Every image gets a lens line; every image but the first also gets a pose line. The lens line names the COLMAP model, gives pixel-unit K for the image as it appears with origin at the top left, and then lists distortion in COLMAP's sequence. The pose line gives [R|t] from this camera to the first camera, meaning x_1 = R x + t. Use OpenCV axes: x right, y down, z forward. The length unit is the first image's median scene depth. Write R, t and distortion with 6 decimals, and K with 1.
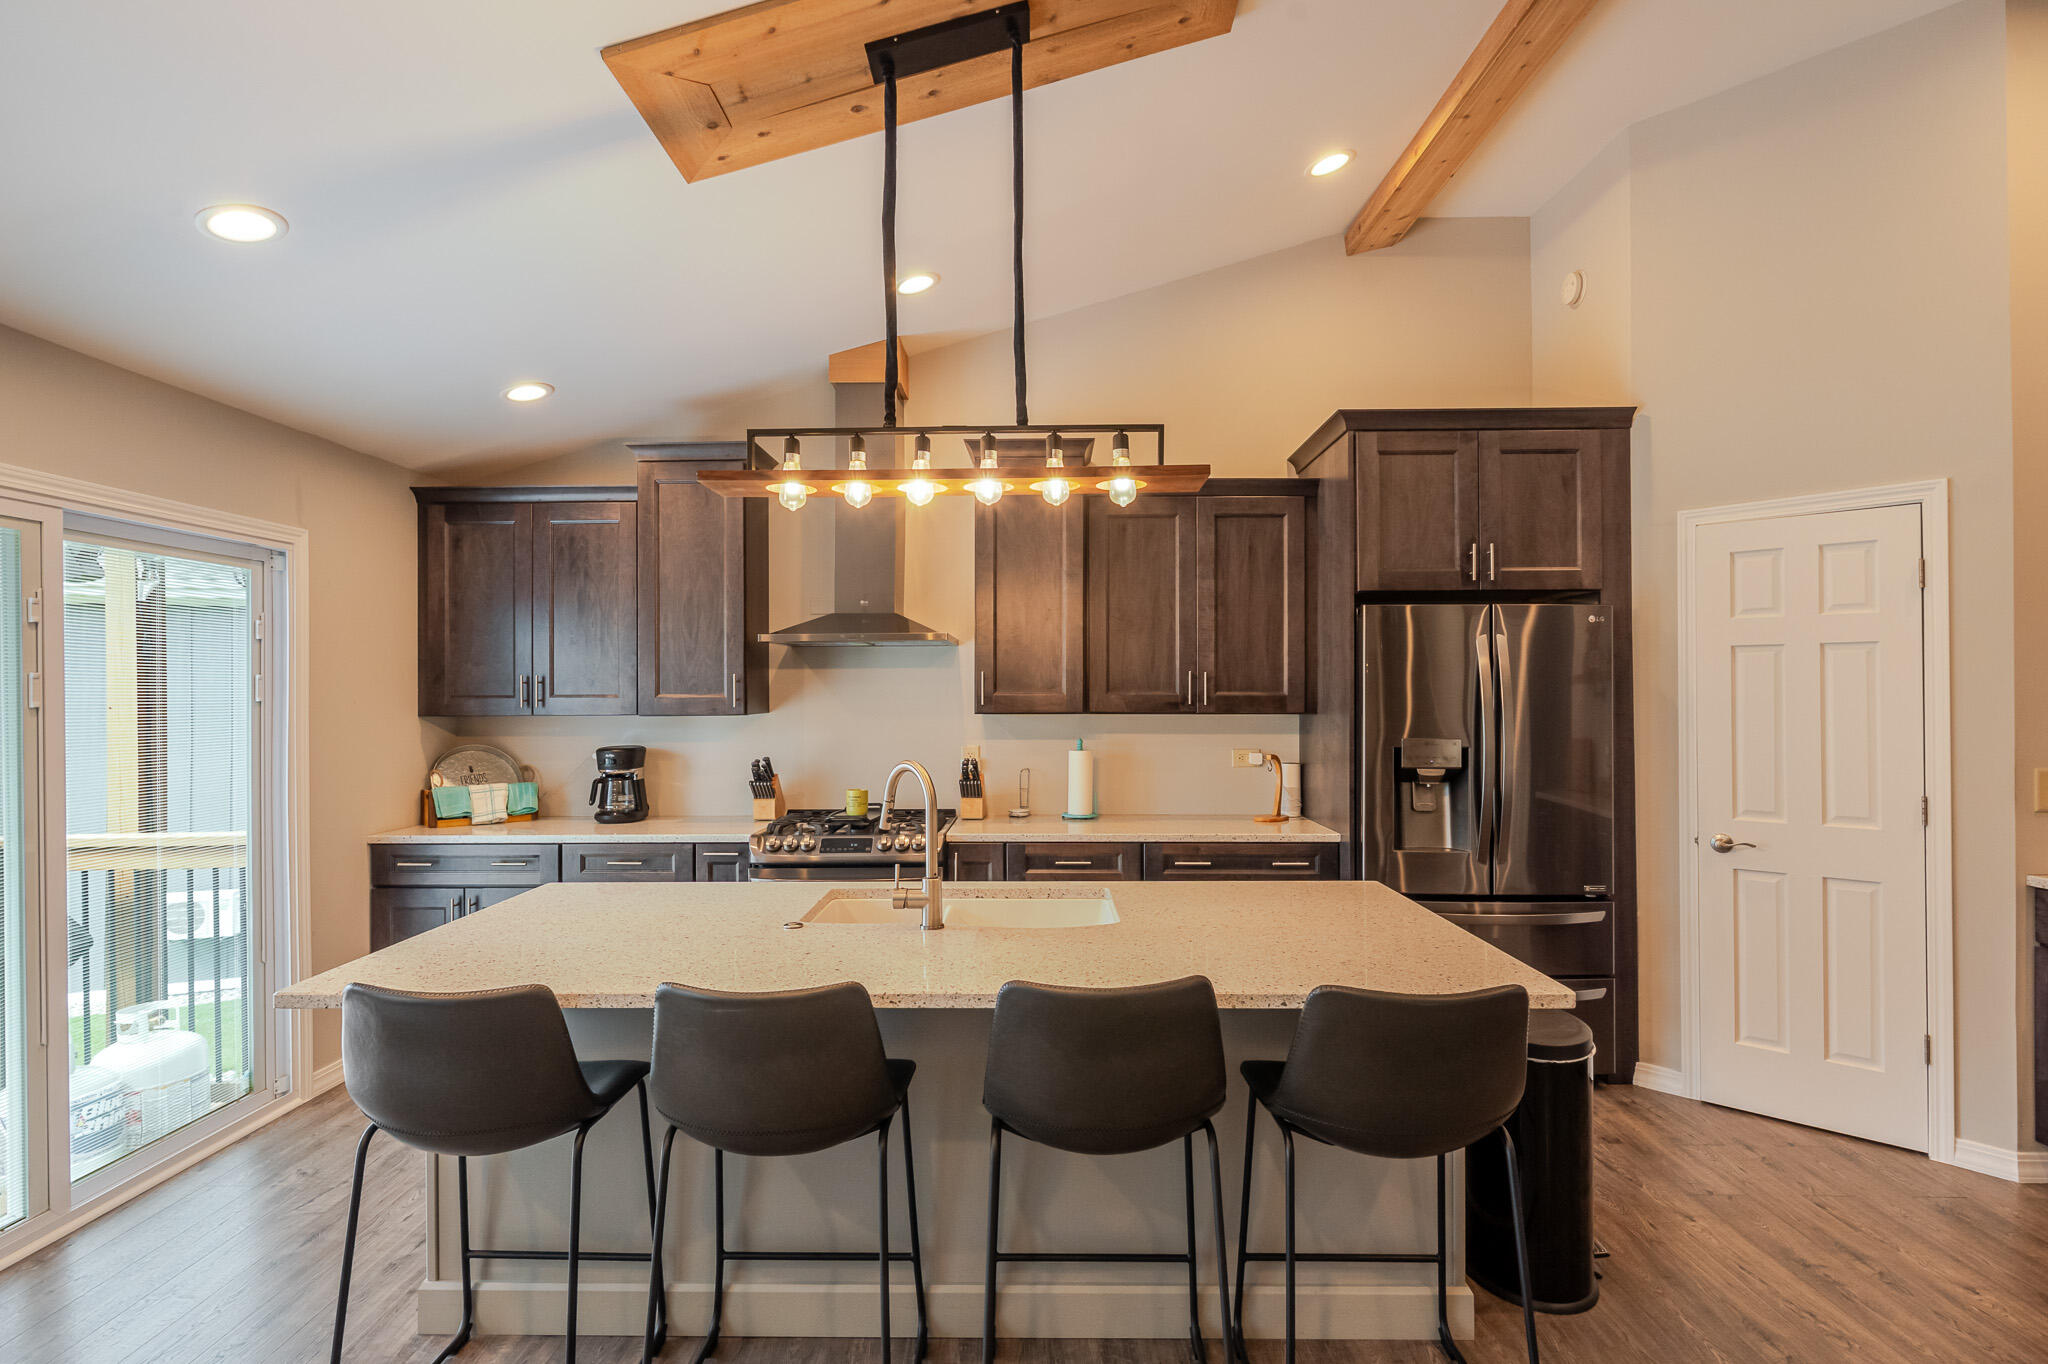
lens RADIAL K [[1033.8, 0, 1023.8], [0, 1033.8, 685.5], [0, 0, 1]] dist [-0.000664, -0.000008]
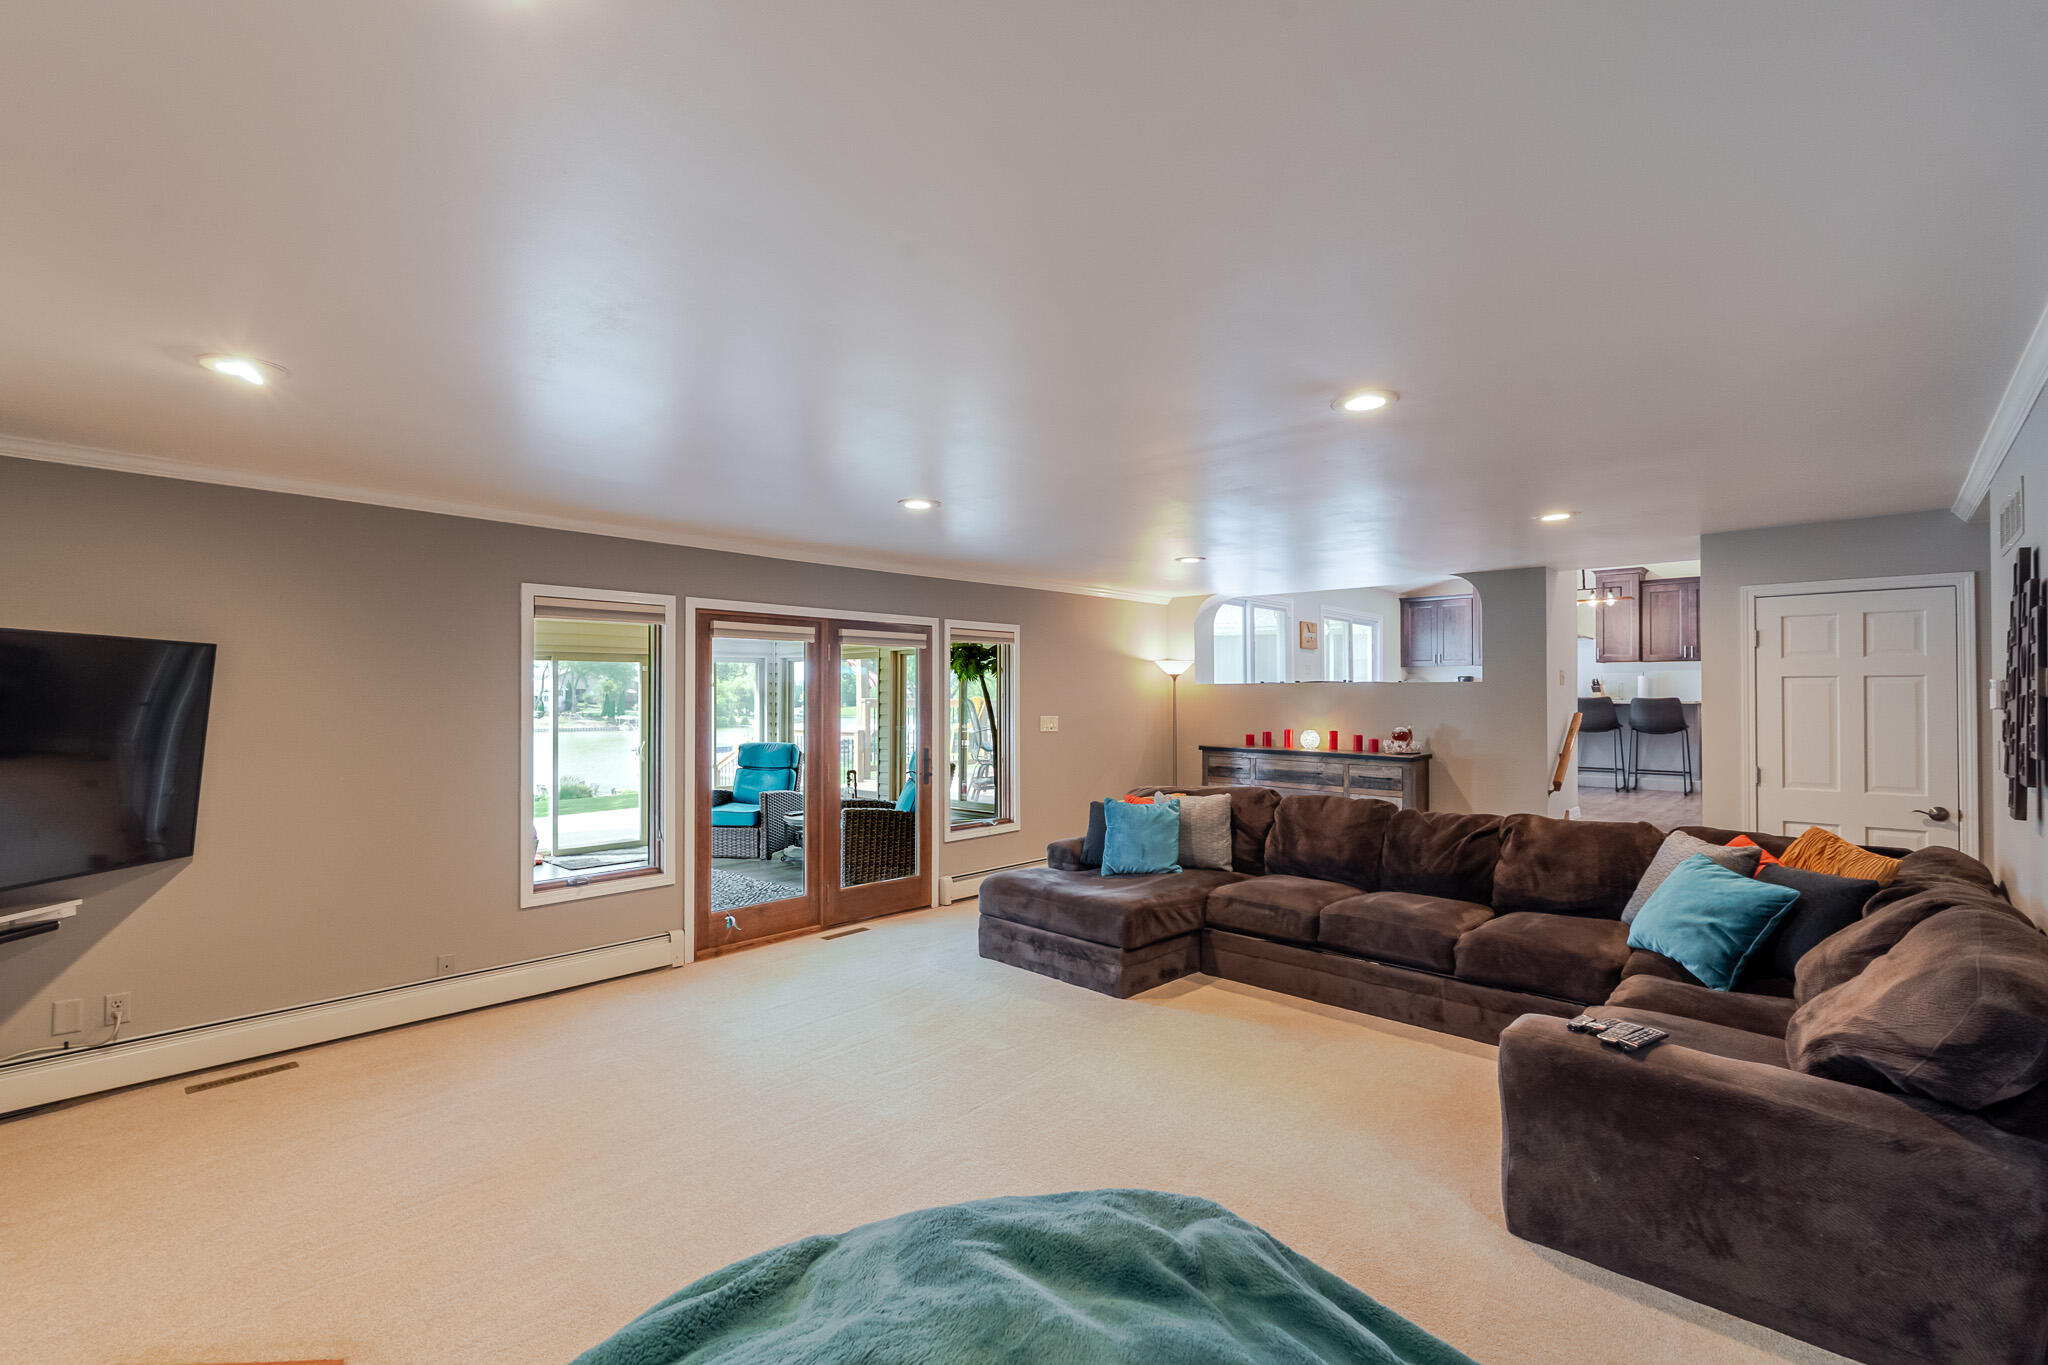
lens RADIAL K [[903.9, 0, 1017.2], [0, 903.9, 687.5], [0, 0, 1]] dist [0.000870, 0.000066]
pose [[0.739350, -0.001545, -0.673319, 0.514263], [-0.001118, 0.999993, -0.003522, 0.119237], [0.673320, 0.003357, 0.739344, -2.217252]]
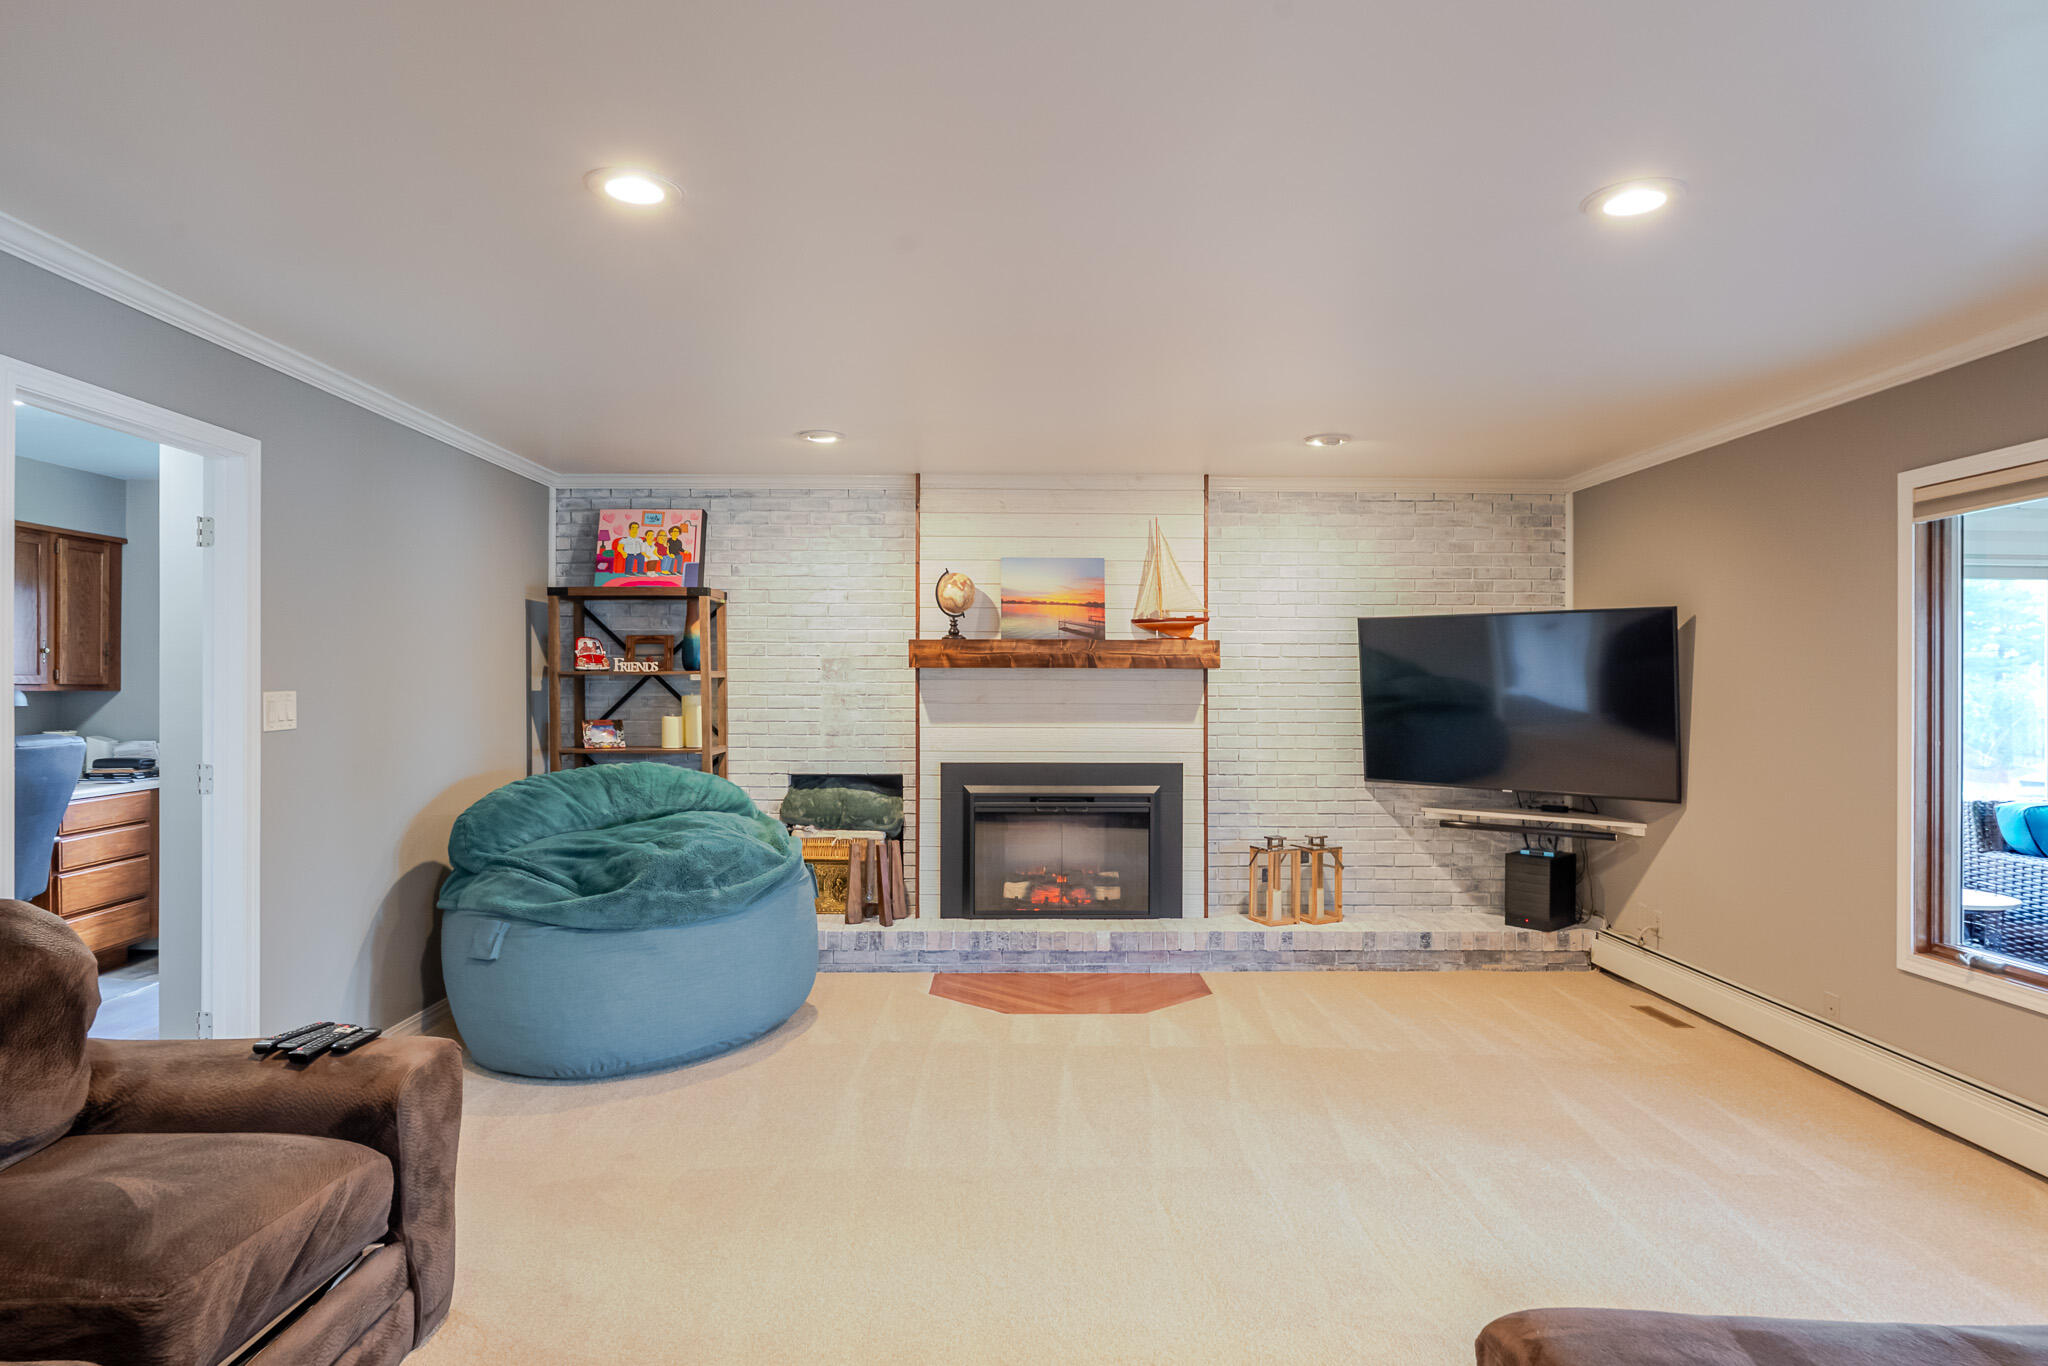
lens RADIAL K [[1172.7, 0, 1024.0], [0, 1172.7, 683.0], [0, 0, 1]] dist [0.001084, 0.000493]
pose [[-0.999662, 0.002370, -0.025885, 0.042661], [0.002590, 0.999961, -0.008473, 0.163945], [0.025864, -0.008537, -0.999629, -0.876223]]
